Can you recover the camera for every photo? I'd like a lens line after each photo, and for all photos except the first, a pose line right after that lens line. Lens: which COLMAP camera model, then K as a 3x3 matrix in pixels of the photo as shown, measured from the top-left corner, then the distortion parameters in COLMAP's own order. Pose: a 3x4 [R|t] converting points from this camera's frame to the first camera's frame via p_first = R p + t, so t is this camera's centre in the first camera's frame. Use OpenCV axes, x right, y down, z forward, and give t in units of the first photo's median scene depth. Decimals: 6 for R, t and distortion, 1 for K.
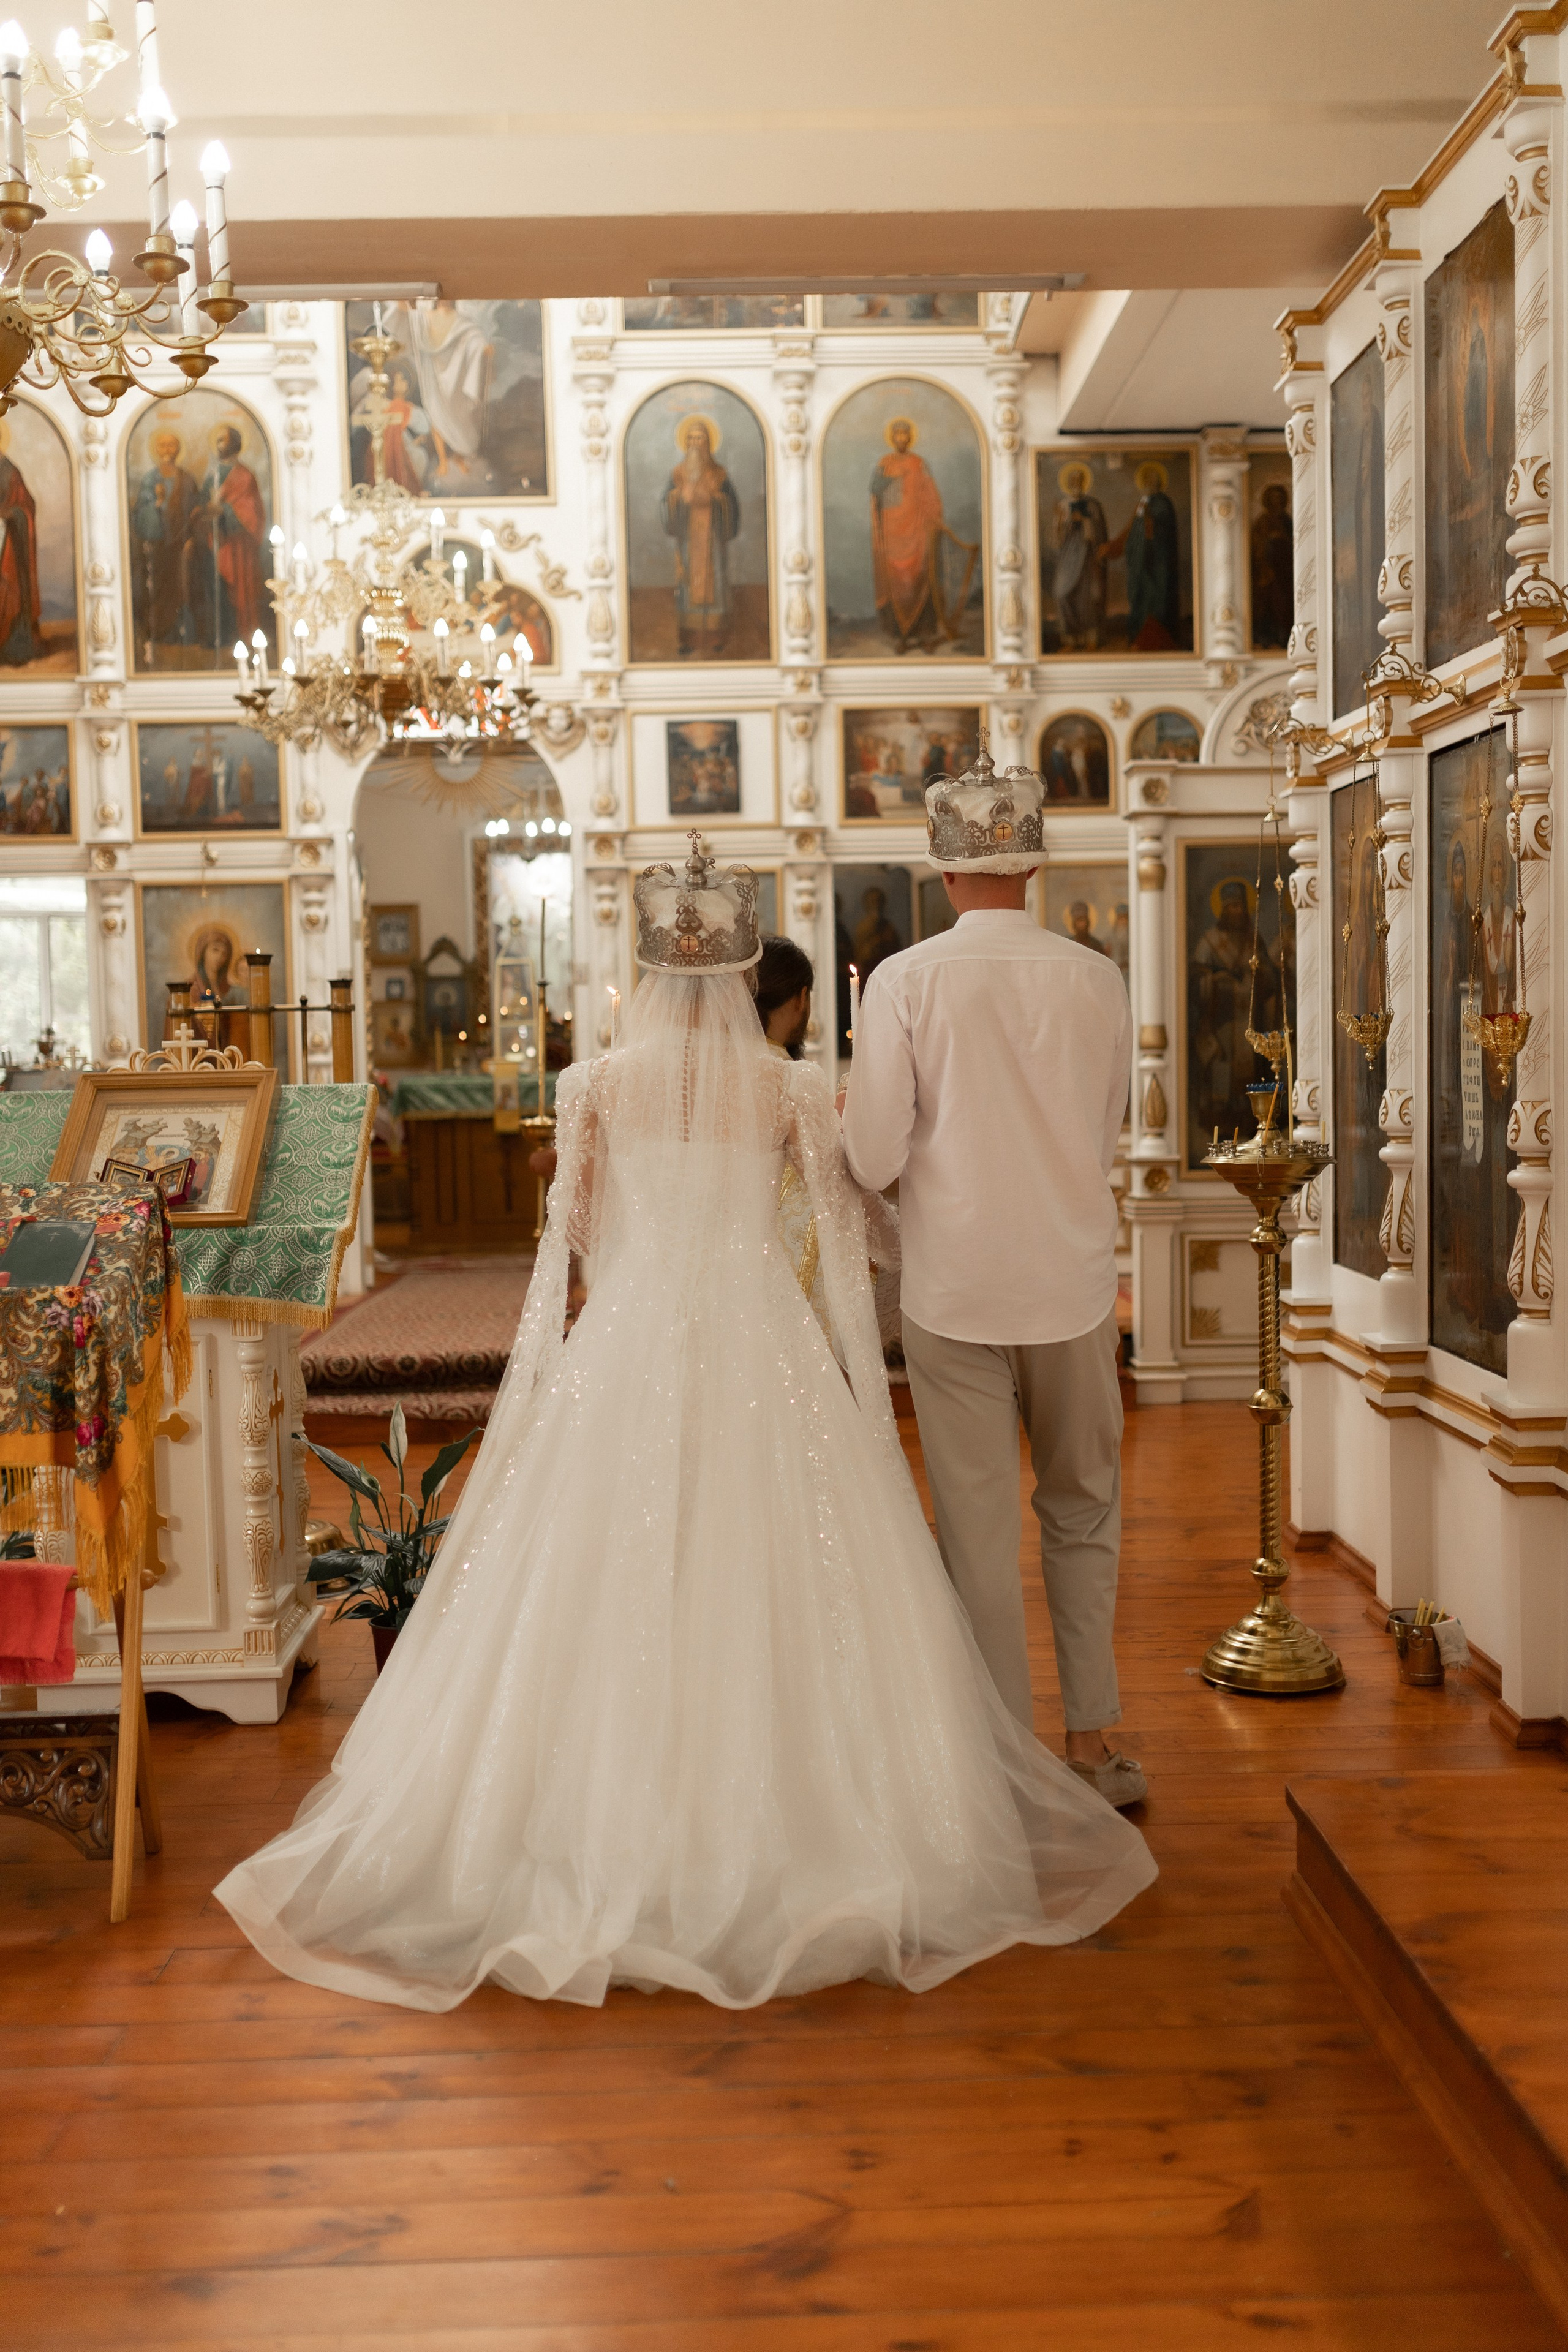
lens RADIAL K [[2222.8, 0, 779.5], [0, 2222.8, 1171.7], [0, 0, 1]] dist [-0.000224, 0.009749]
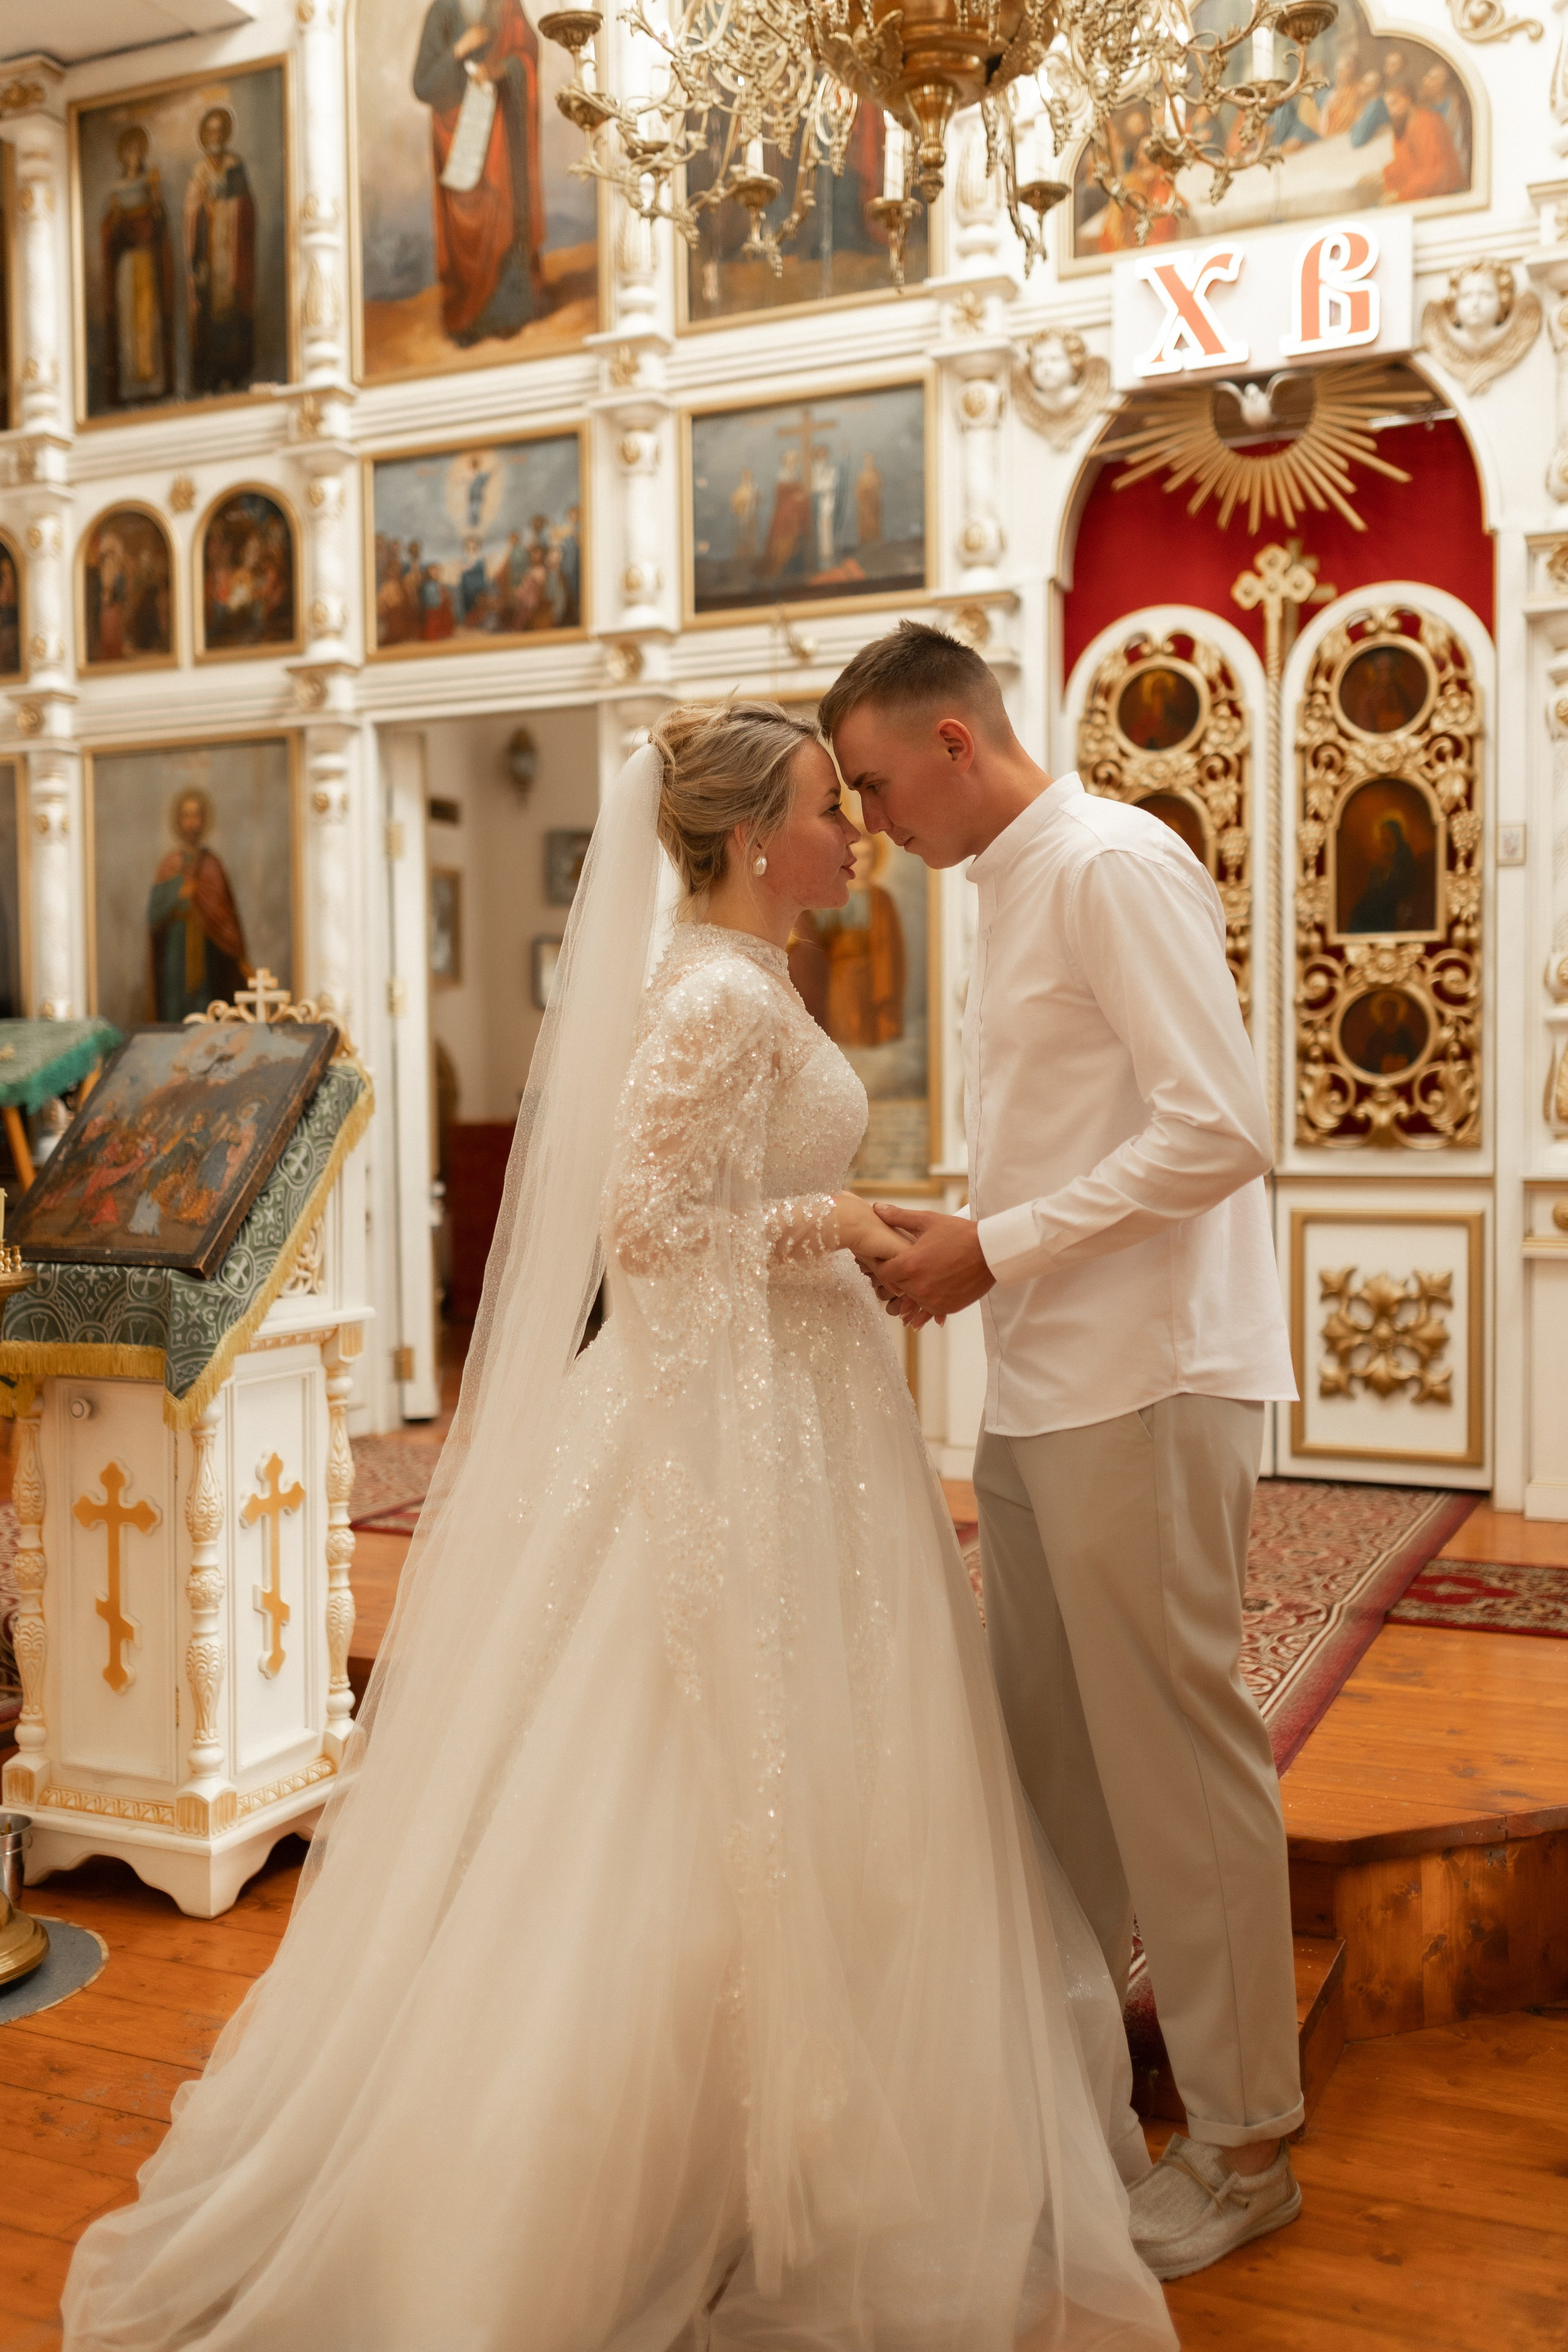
lens RADIAL K [[2229.7, 0, 791.7], [0, 2229.7, 1176.8], [0, 0, 1]] dist [-0.000434, 0.011891]
pose [[0.898661, 0.033683, -0.437348, -0.017478], [-0.033222, 0.999410, 0.008706, -0.017996], [0.437383, 0.006706, 0.899250, 0.512863]]
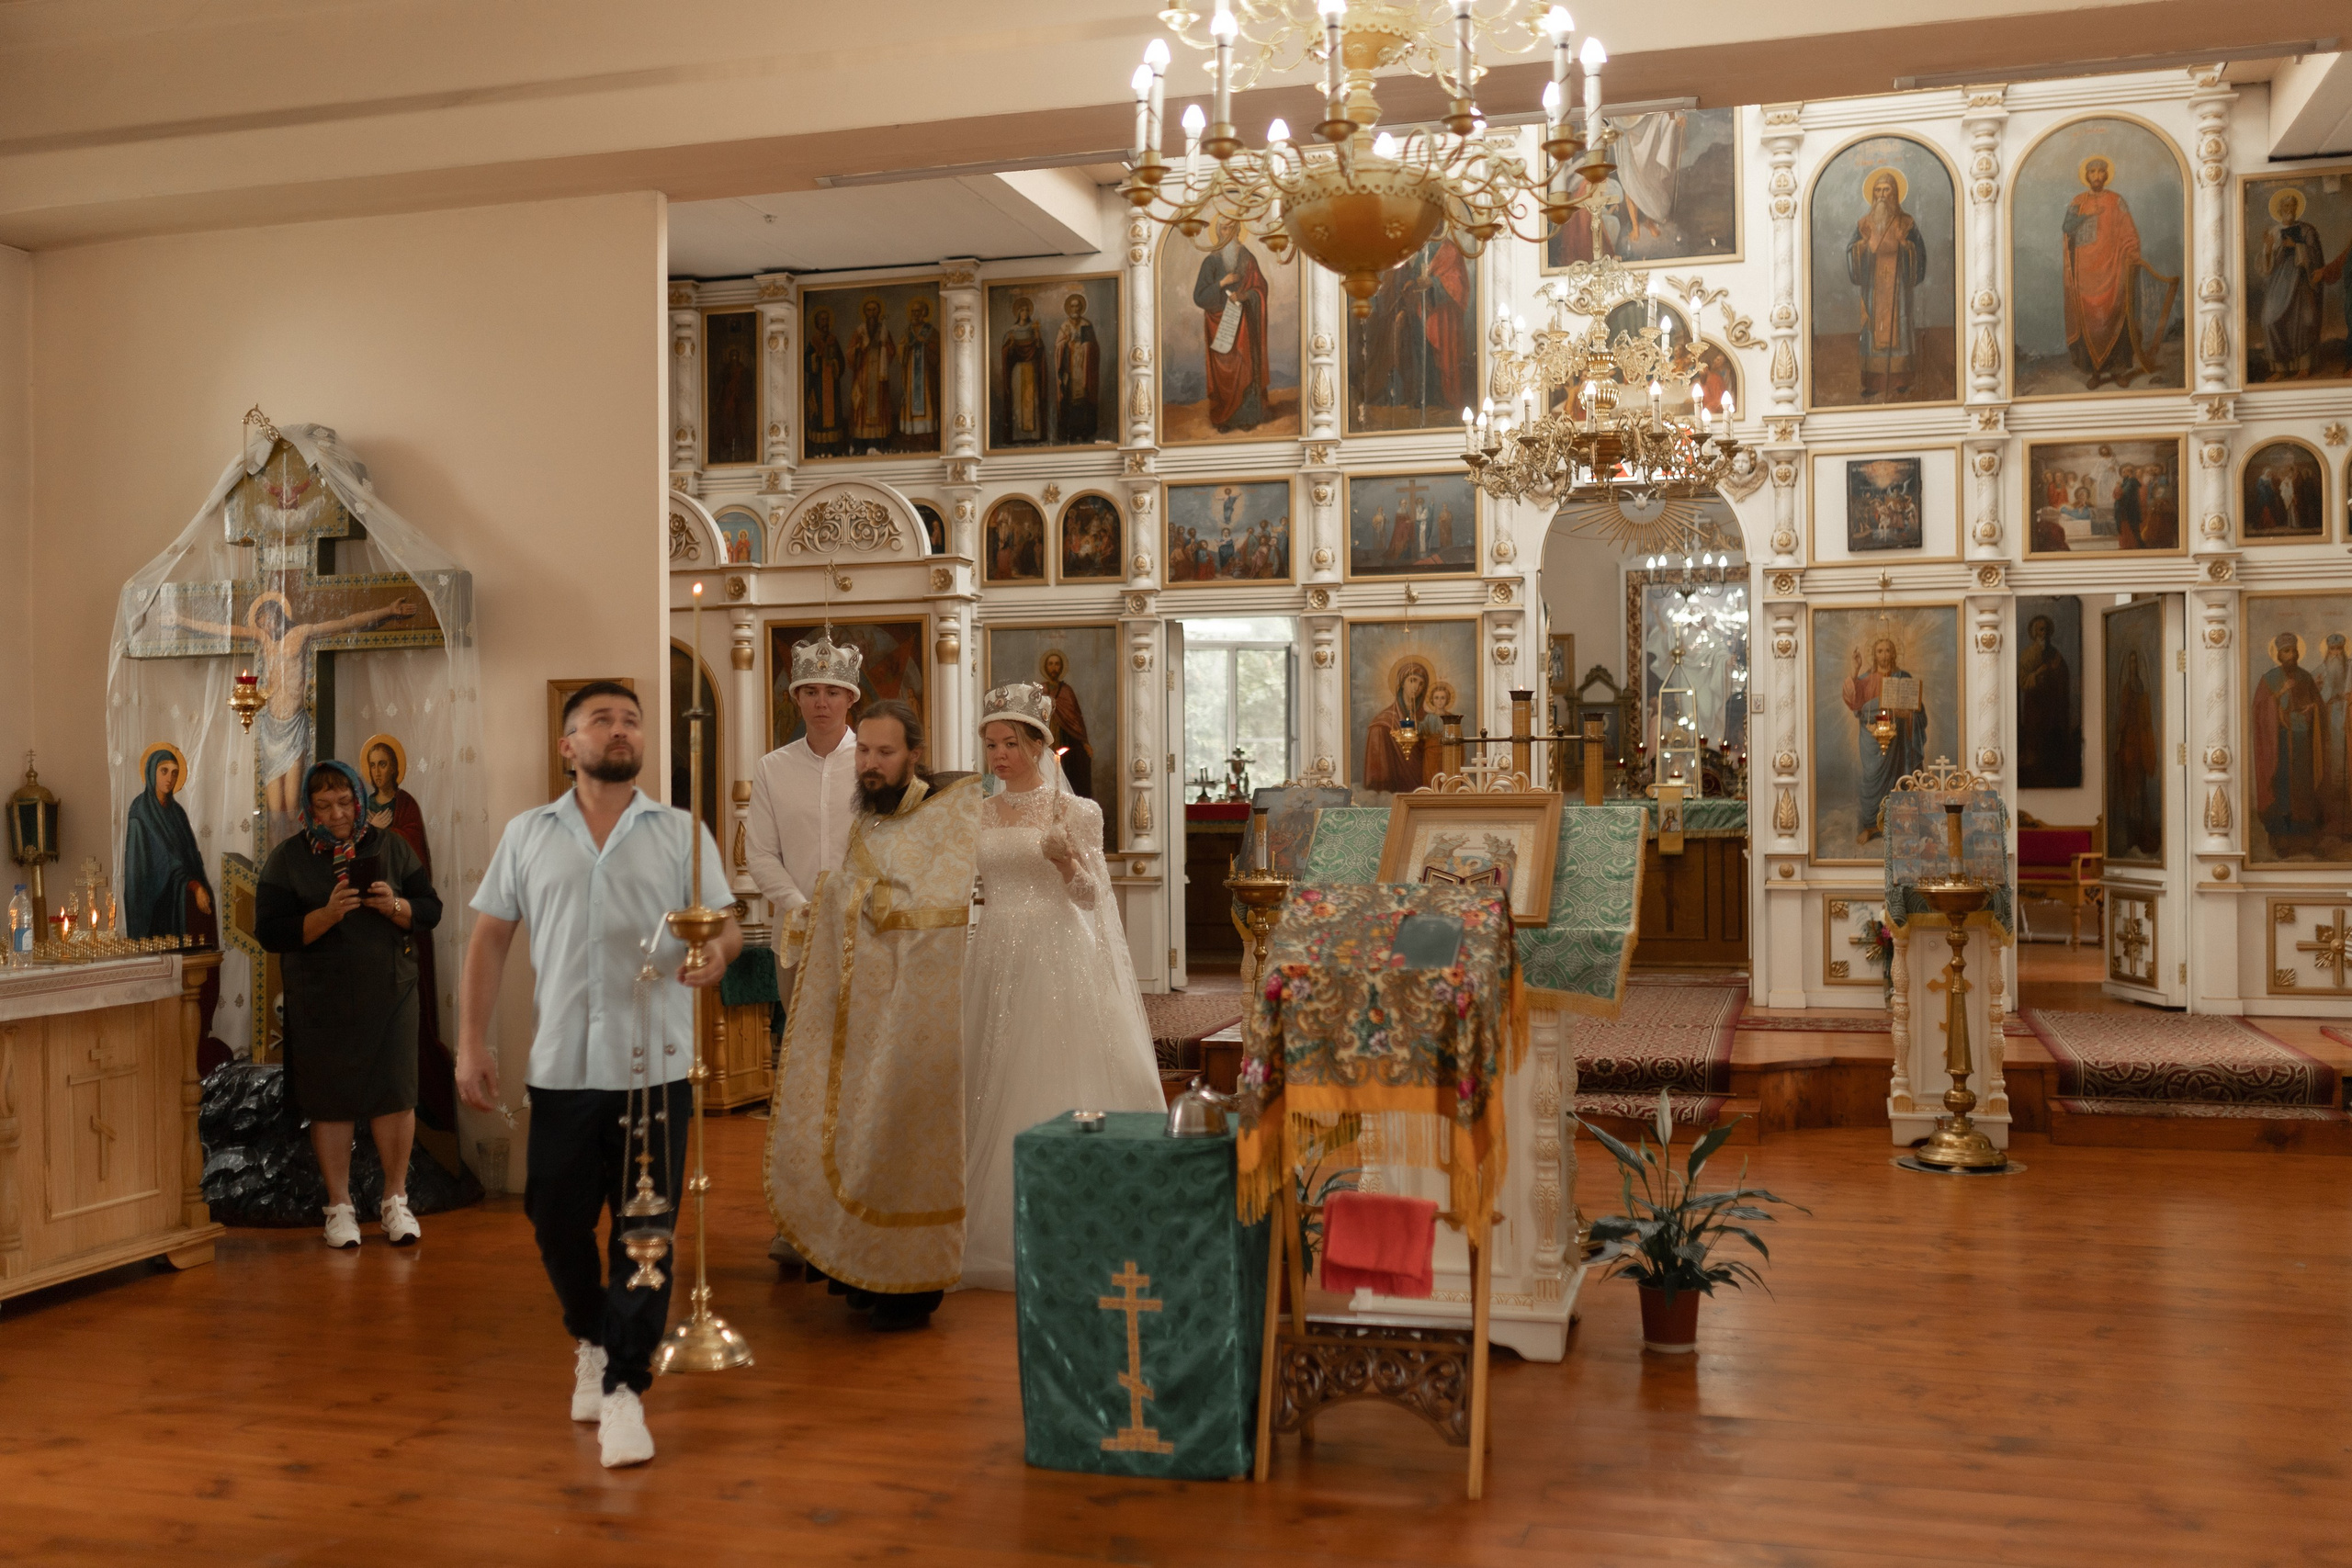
lens RADIAL K [[2219.3, 0, 1171.0], [0, 2219.3, 791.0], [0, 0, 1]] dist [-0.003059, 0.012884]
pose [[0.951794, 0.017169, -0.306256, -0.031818], [-0.031188, 0.998675, -0.040943, 0.003021], [0.305147, 0.048521, 0.951068, -0.073022]]
